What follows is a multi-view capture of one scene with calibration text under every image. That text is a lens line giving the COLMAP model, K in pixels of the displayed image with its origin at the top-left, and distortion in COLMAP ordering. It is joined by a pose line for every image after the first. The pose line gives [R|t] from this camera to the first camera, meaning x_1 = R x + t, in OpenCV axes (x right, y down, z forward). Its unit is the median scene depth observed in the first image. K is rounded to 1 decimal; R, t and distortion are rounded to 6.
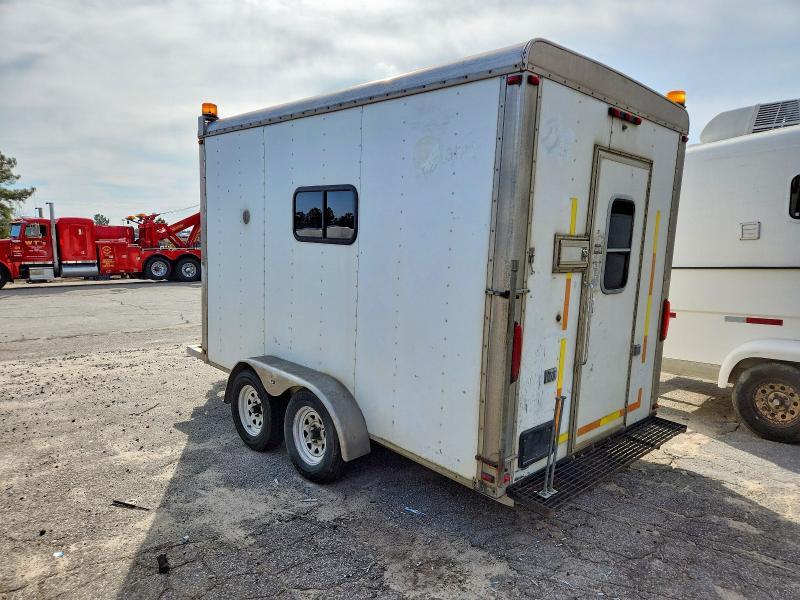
lens RADIAL K [[534.2, 0, 399.5], [0, 534.2, 301.2], [0, 0, 1]] dist [0.036326, -0.002439]
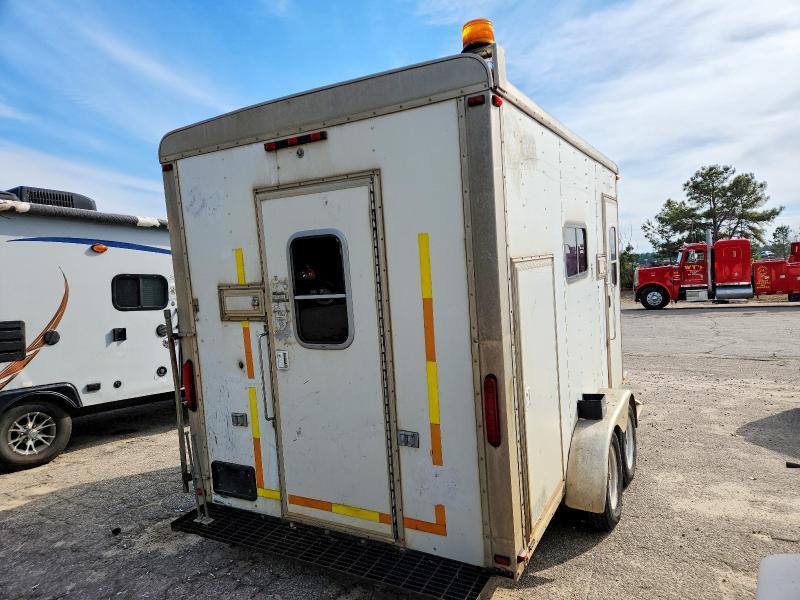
lens RADIAL K [[534.2, 0, 399.5], [0, 534.2, 301.2], [0, 0, 1]] dist [0.036326, -0.002439]
pose [[0.290169, 0.015745, -0.956846, 1.039280], [-0.047381, 0.998875, 0.002068, -0.081503], [0.955802, 0.044736, 0.290588, 0.750617]]
